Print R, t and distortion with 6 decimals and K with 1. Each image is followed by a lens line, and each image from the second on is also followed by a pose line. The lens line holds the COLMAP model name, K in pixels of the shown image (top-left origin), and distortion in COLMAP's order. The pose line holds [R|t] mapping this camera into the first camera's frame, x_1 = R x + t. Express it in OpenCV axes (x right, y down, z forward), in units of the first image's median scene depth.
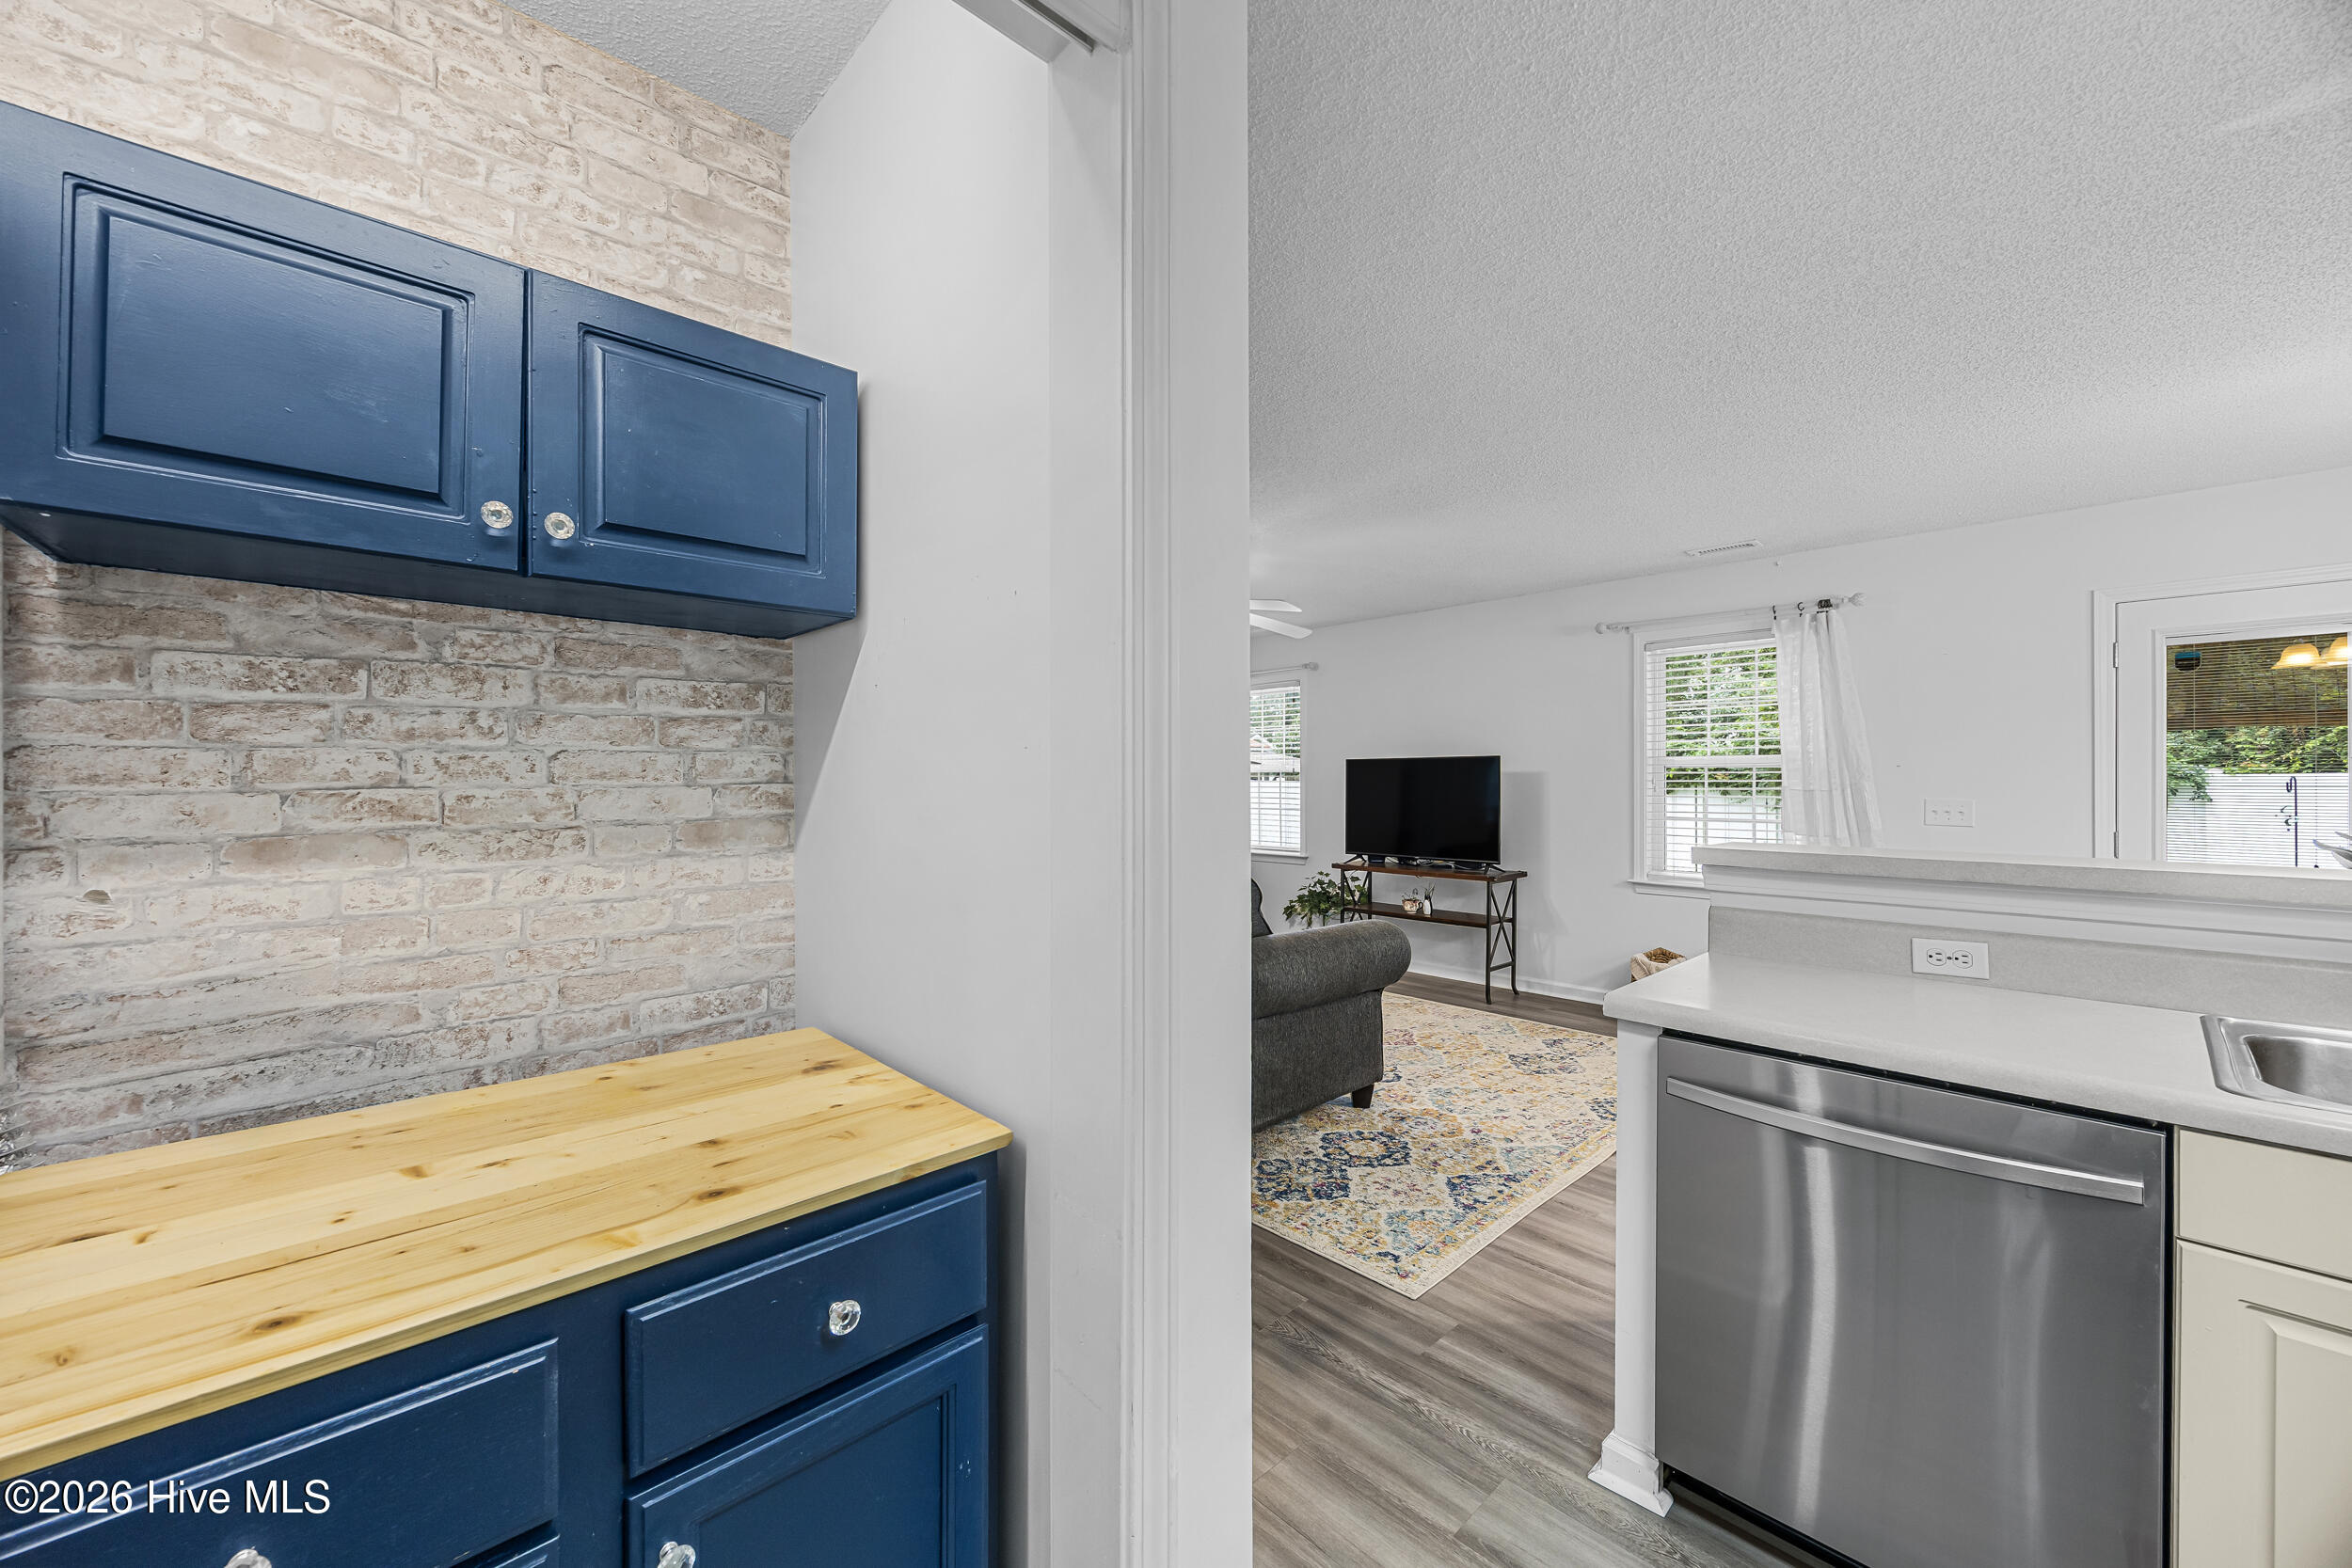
lens RADIAL K [[889.8, 0, 1159.7], [0, 889.8, 780.6], [0, 0, 1]] dist [-0.002509, -0.000489]
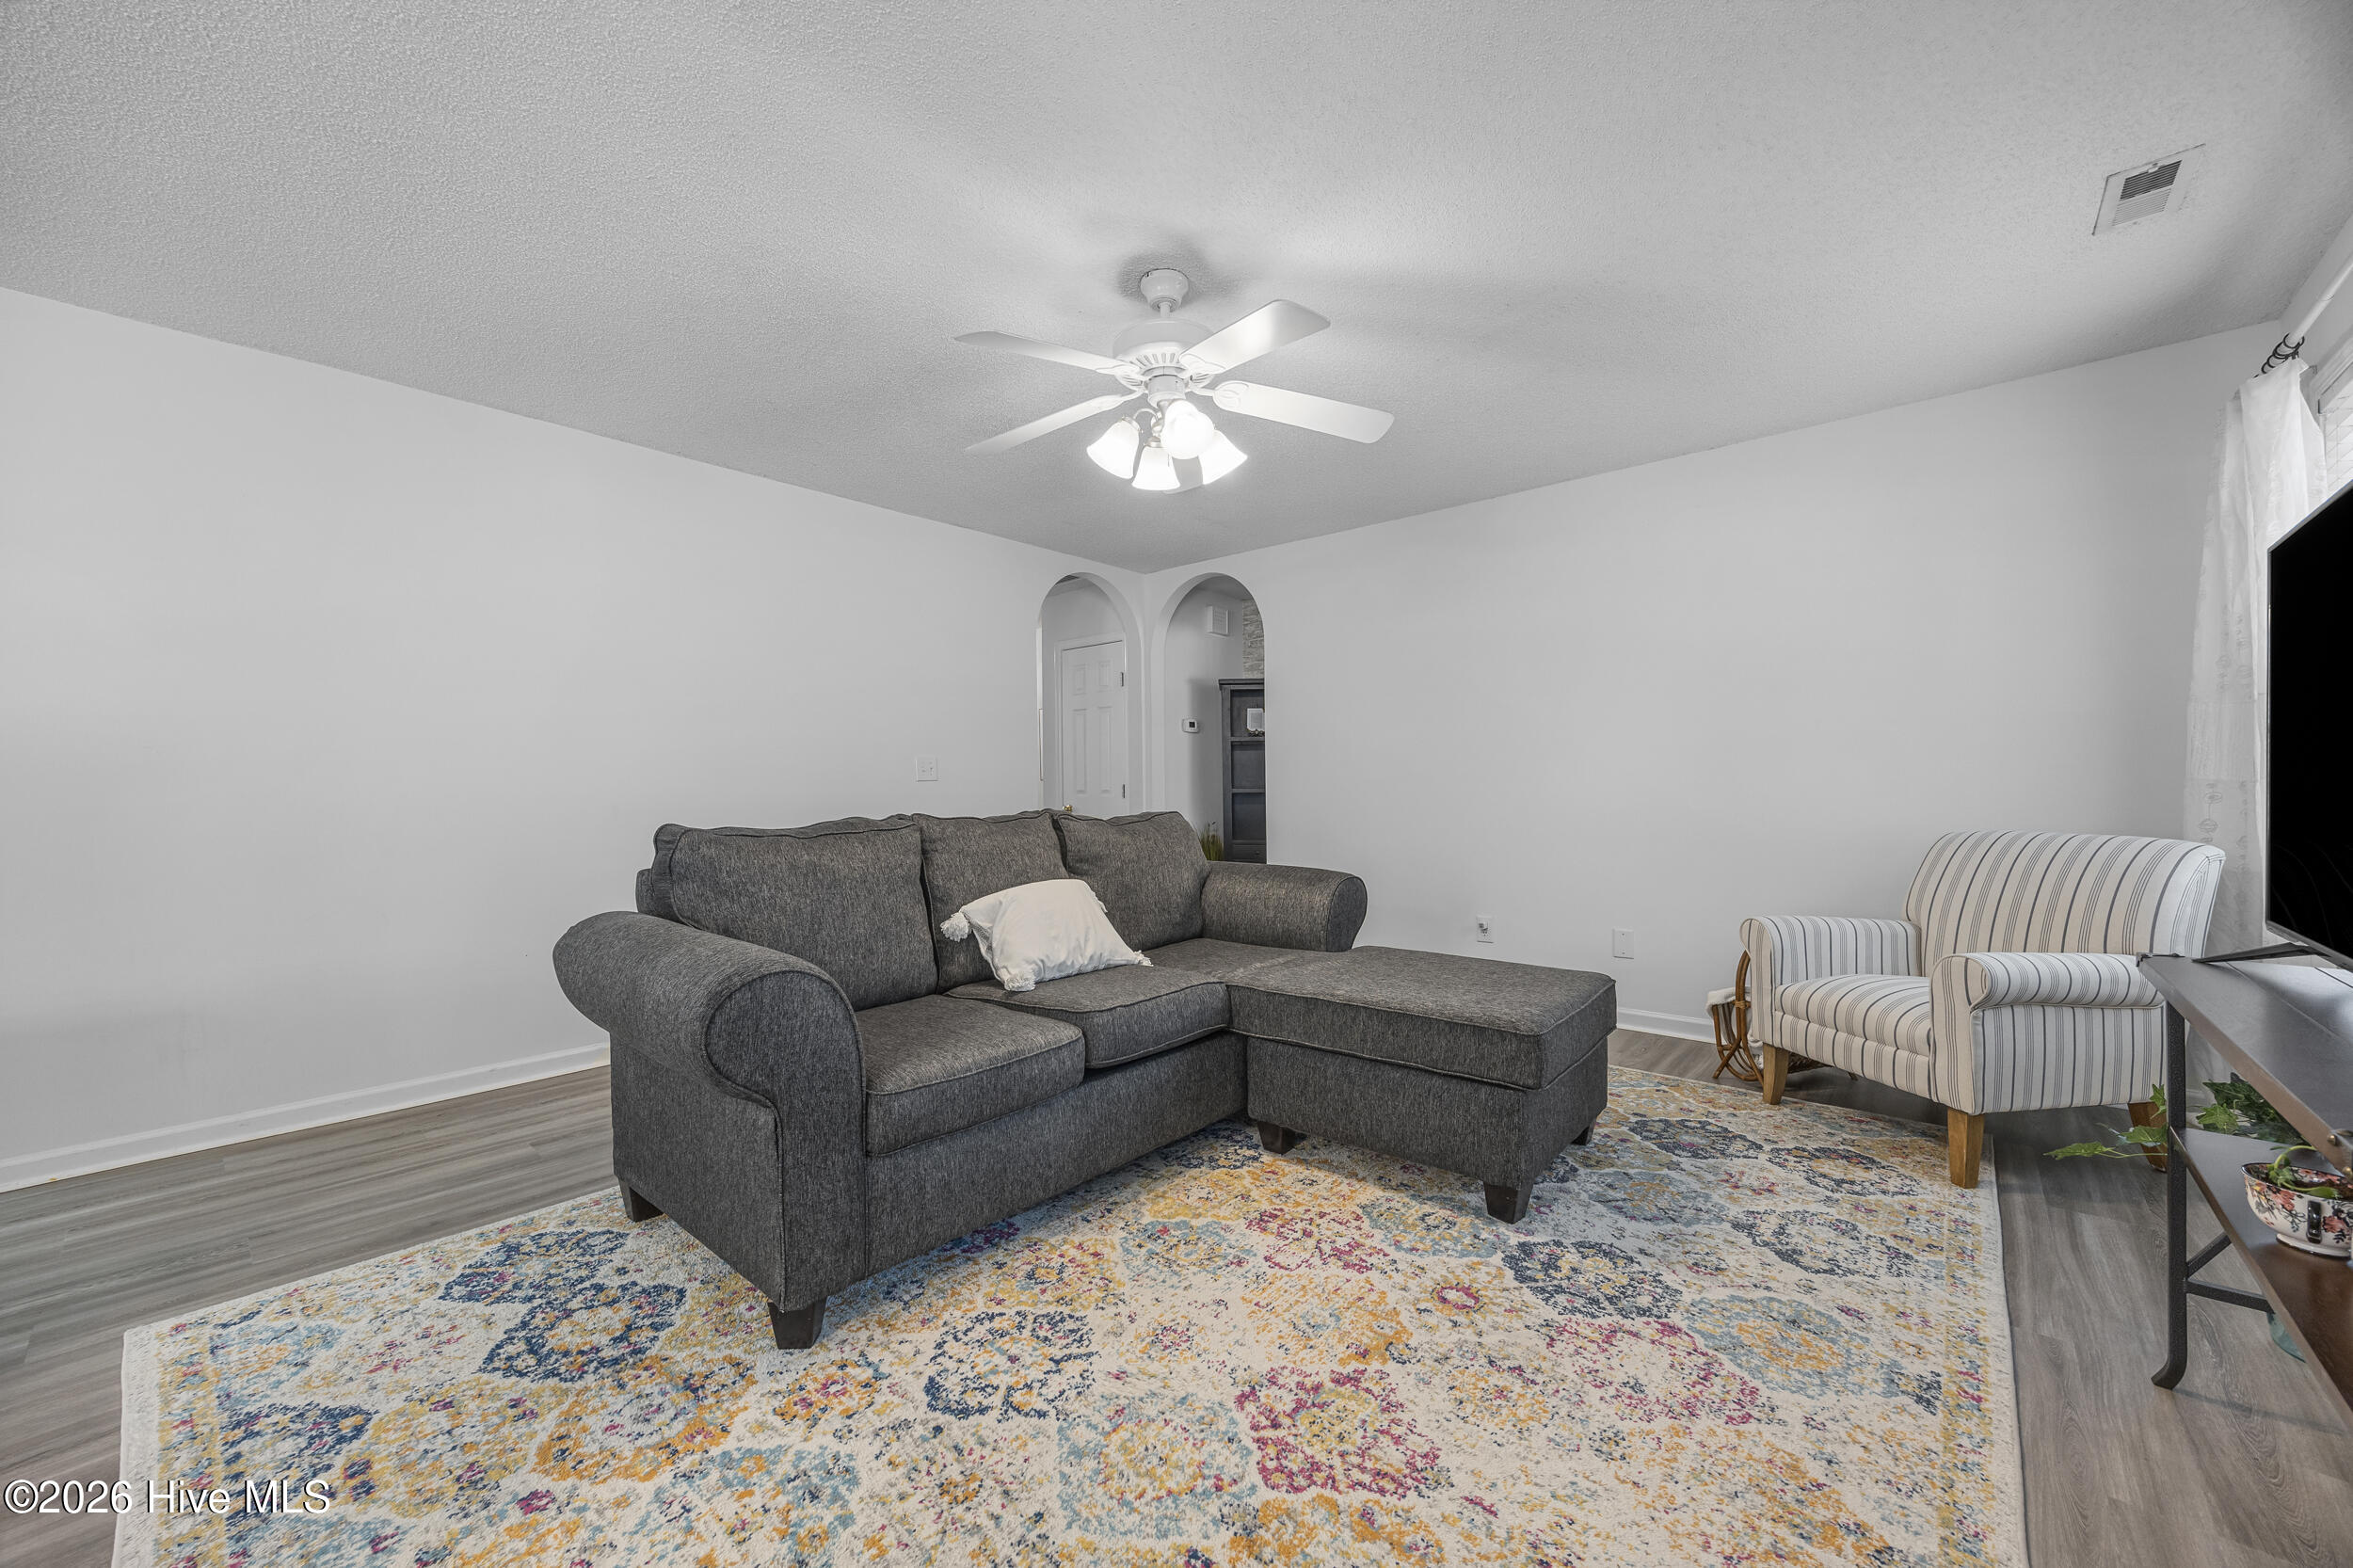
lens RADIAL K [[890.2, 0, 1166.5], [0, 890.2, 779.6], [0, 0, 1]] dist [-0.002509, -0.000489]
pose [[0.100134, -0.007490, -0.994946, 0.613615], [0.009678, 0.999932, -0.006553, 0.057580], [0.994927, -0.008973, 0.100200, 0.973692]]
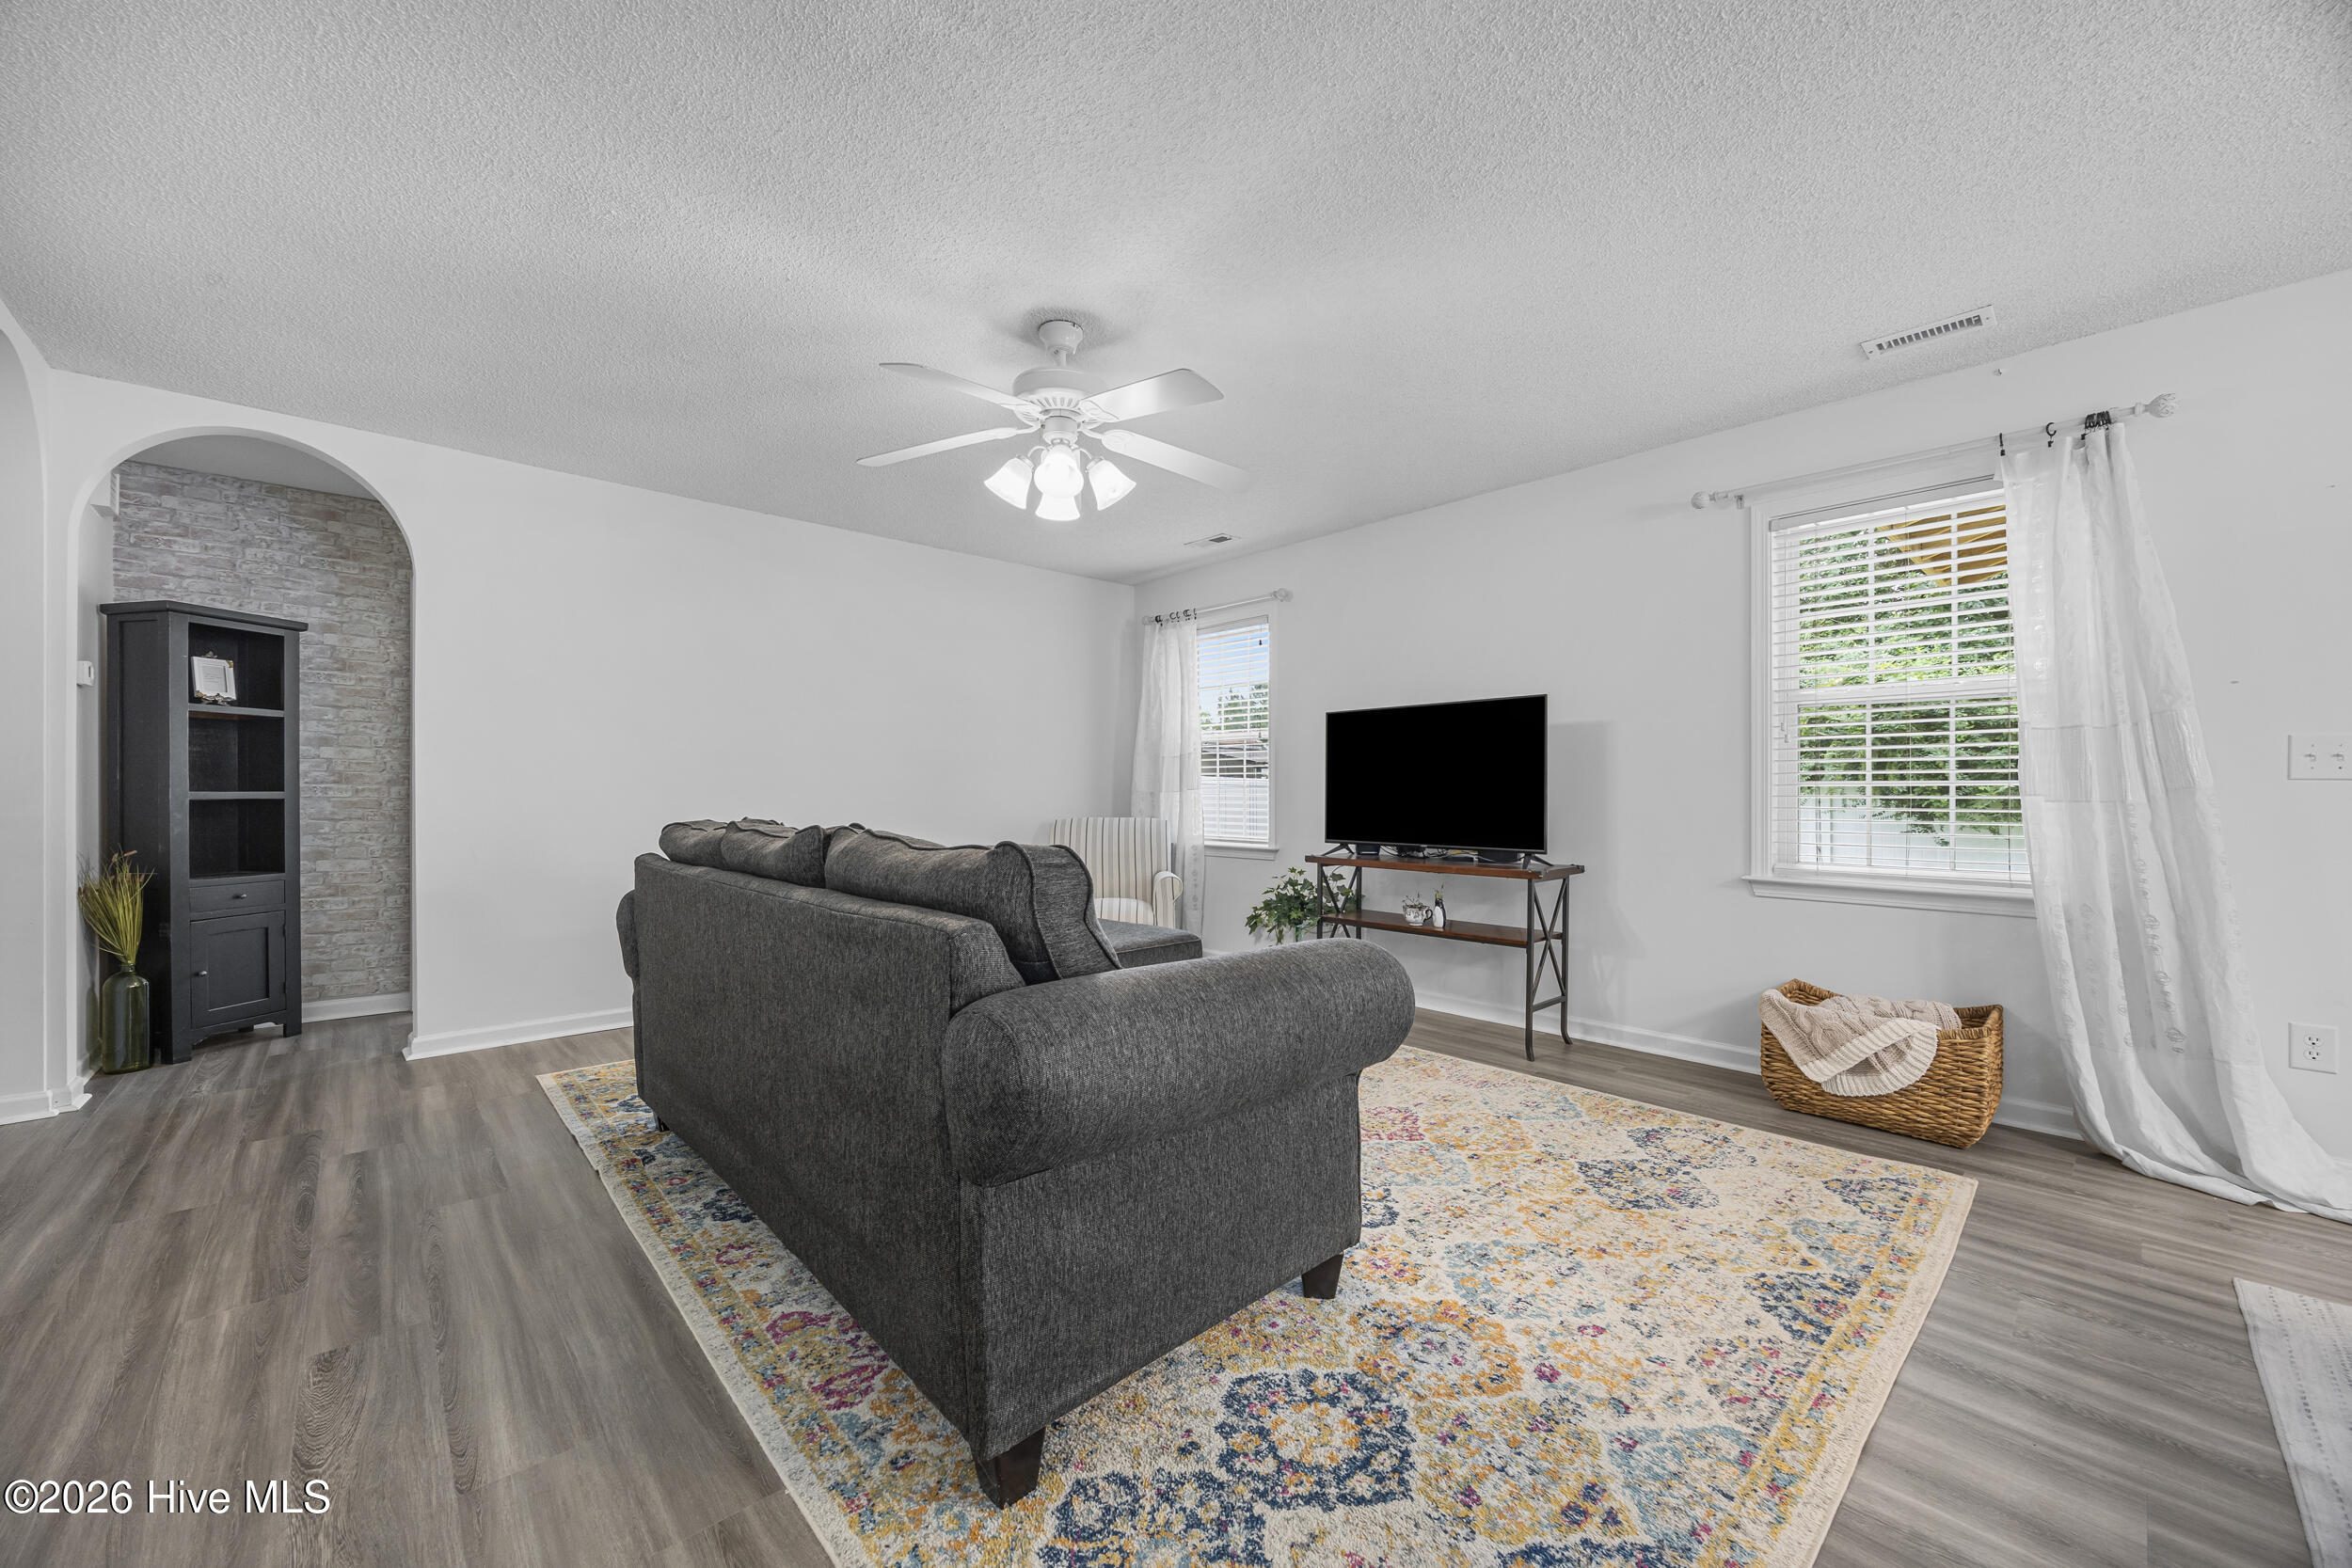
lens RADIAL K [[889.8, 0, 1157.4], [0, 889.8, 786.3], [0, 0, 1]] dist [-0.002509, -0.000489]
pose [[0.999964, 0.003152, -0.007830, 0.113075], [-0.003192, 0.999982, -0.005031, 0.058689], [0.007814, 0.005056, 0.999957, 0.397950]]
